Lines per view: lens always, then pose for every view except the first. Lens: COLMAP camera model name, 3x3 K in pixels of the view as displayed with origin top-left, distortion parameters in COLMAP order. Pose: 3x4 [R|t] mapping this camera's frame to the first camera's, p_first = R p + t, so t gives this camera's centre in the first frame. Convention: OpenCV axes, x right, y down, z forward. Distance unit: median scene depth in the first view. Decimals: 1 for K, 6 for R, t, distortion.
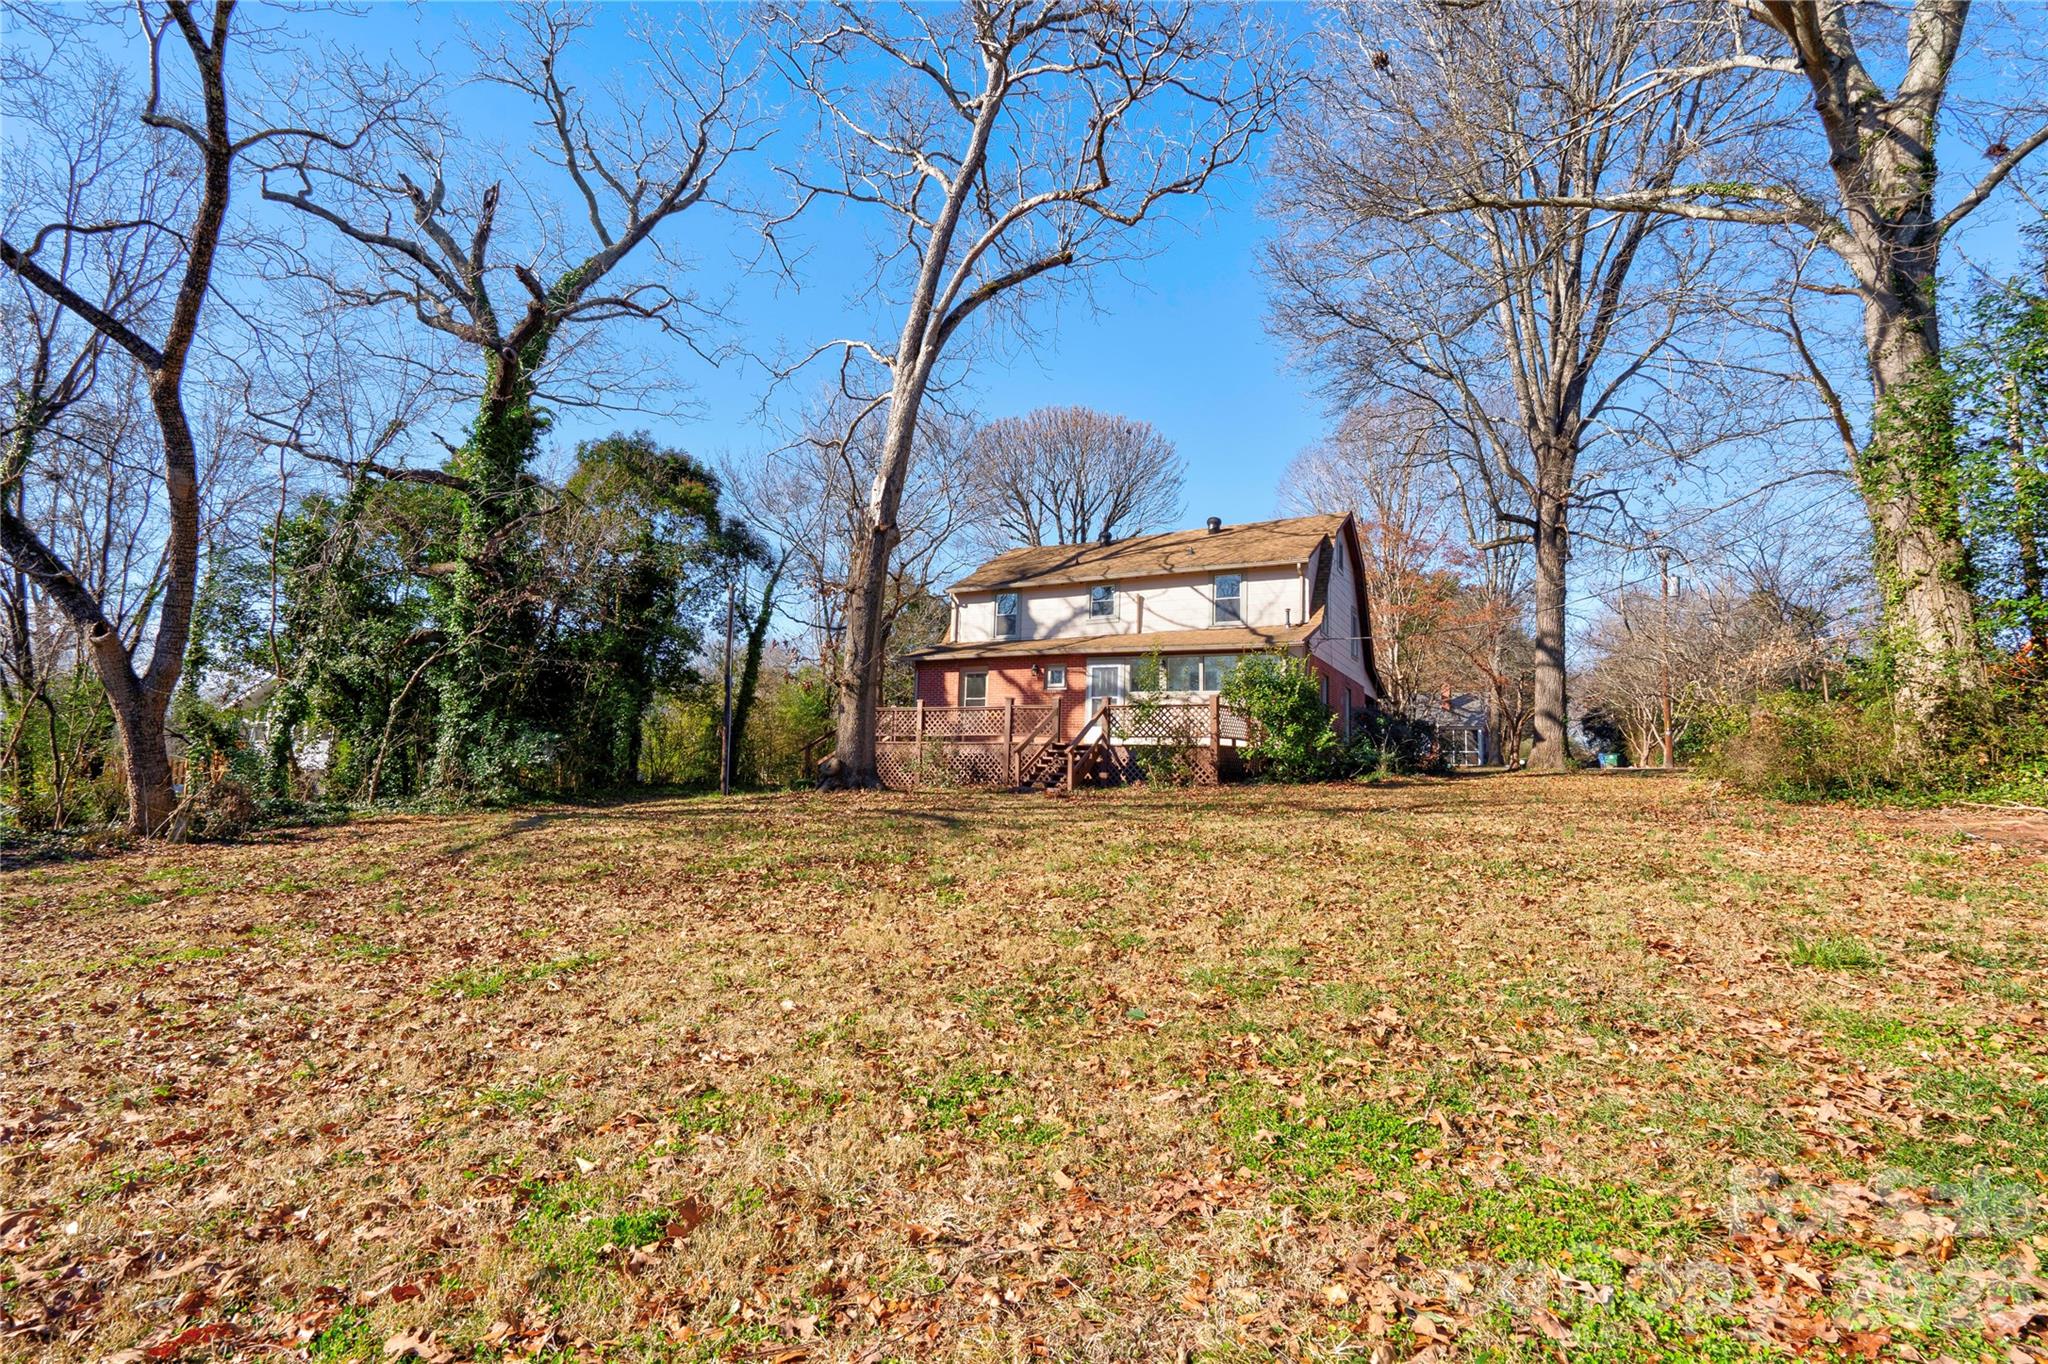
lens RADIAL K [[939.9, 0, 1024.0], [0, 939.9, 682.0], [0, 0, 1]] dist [0.002387, 0.000977]
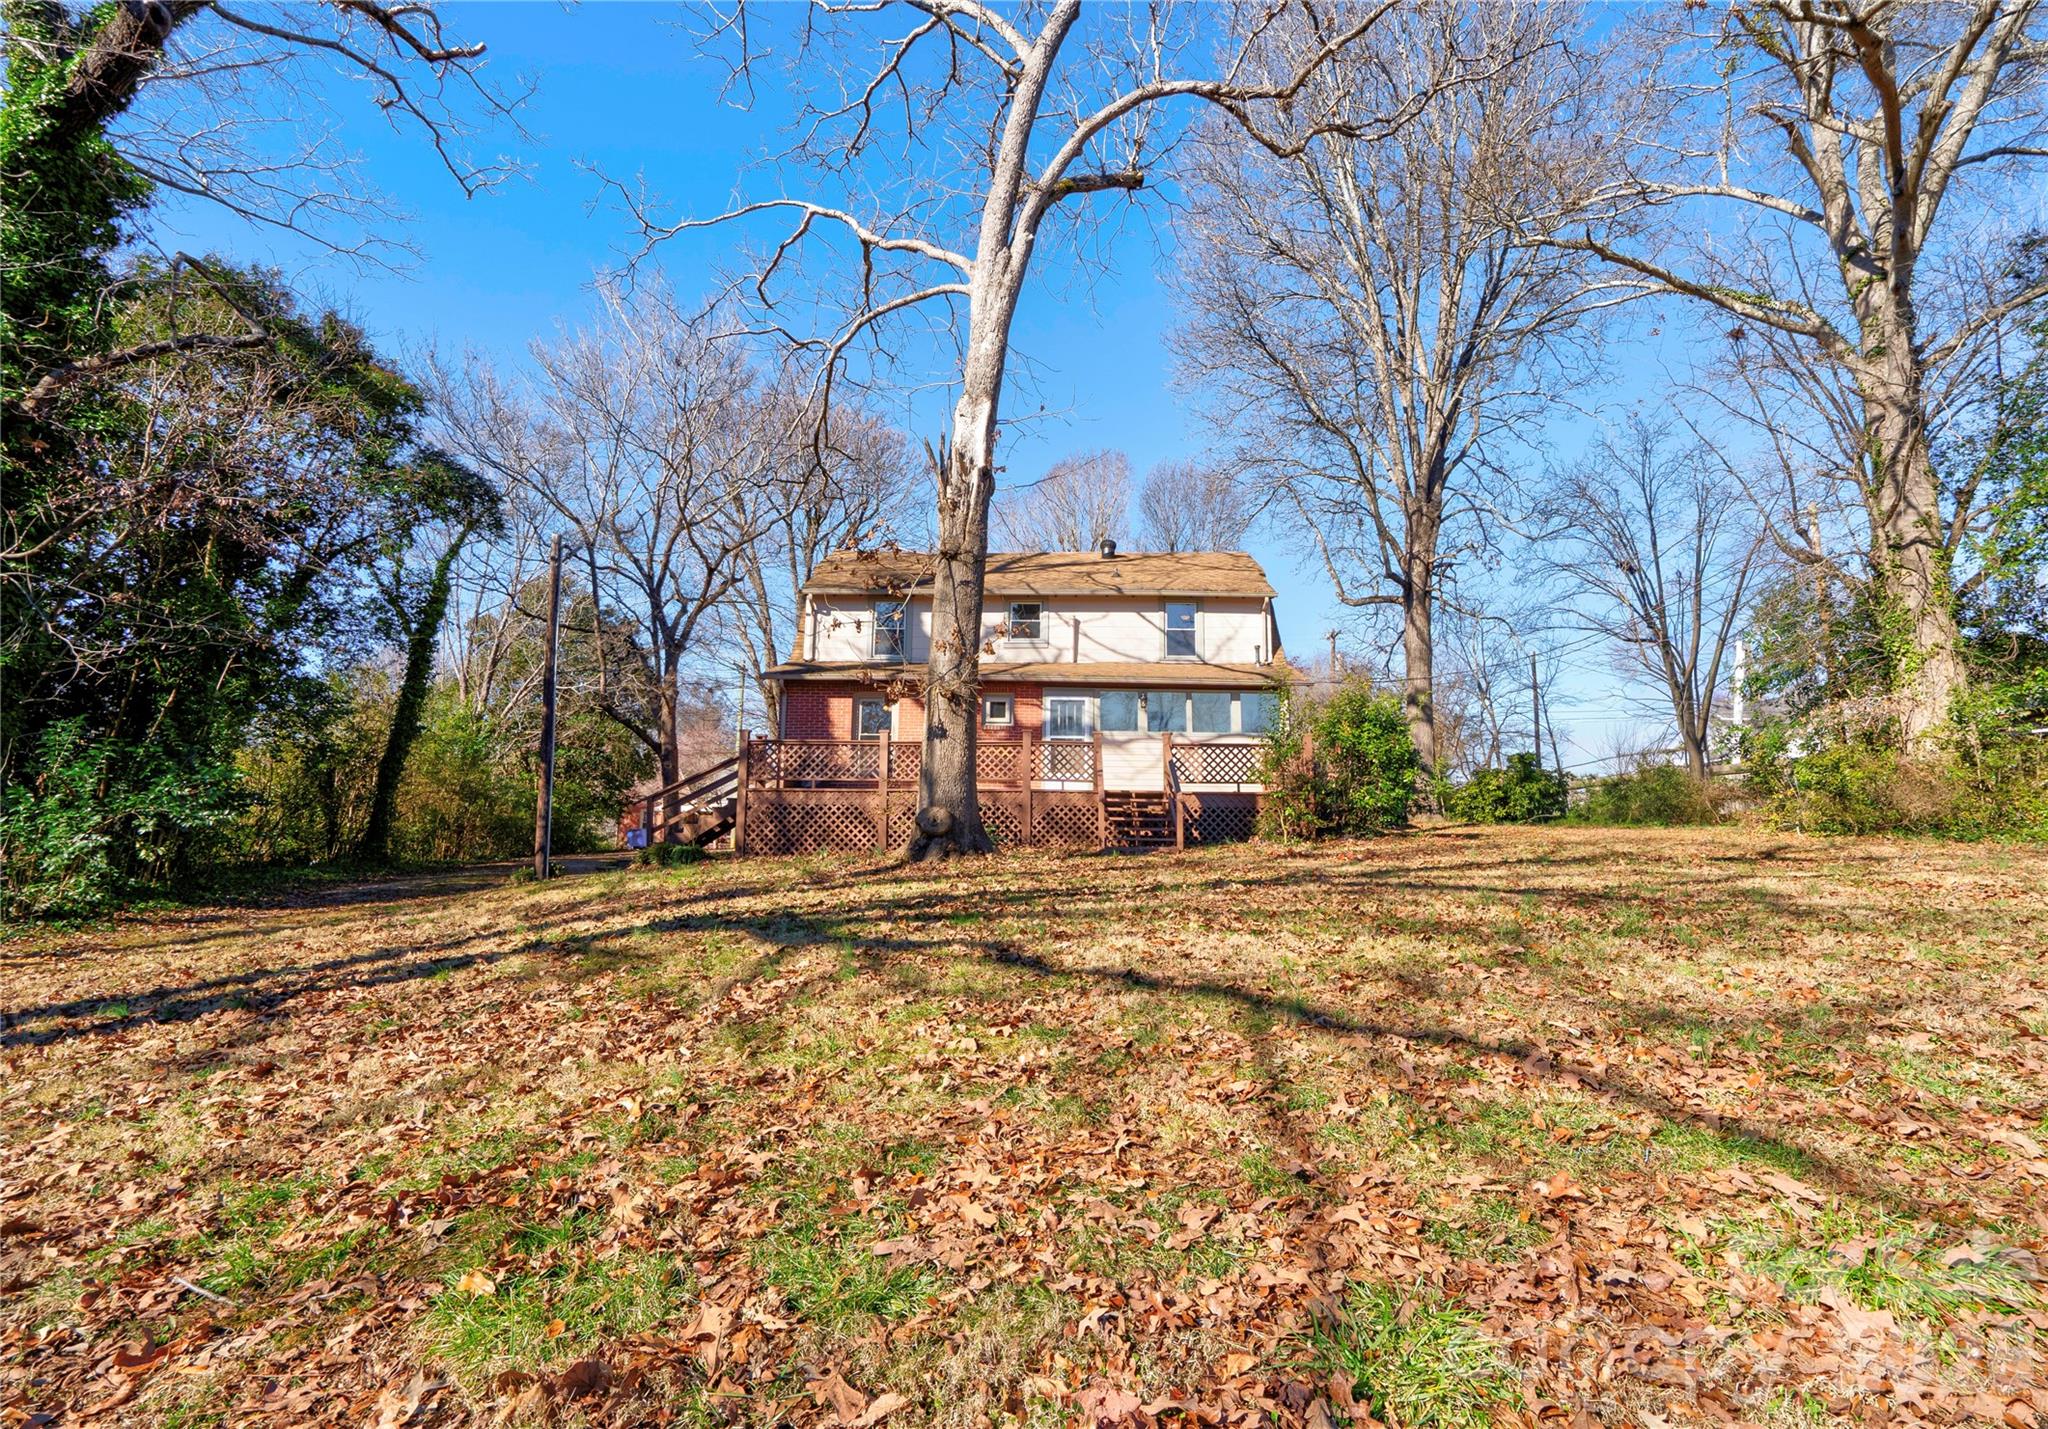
lens RADIAL K [[954.4, 0, 1024.0], [0, 954.4, 714.5], [0, 0, 1]] dist [-0.000328, -0.000452]
pose [[0.867496, 0.044678, 0.495433, -0.347972], [-0.031666, 0.998898, -0.034634, 0.026183], [-0.496435, 0.014356, 0.867955, 0.293320]]
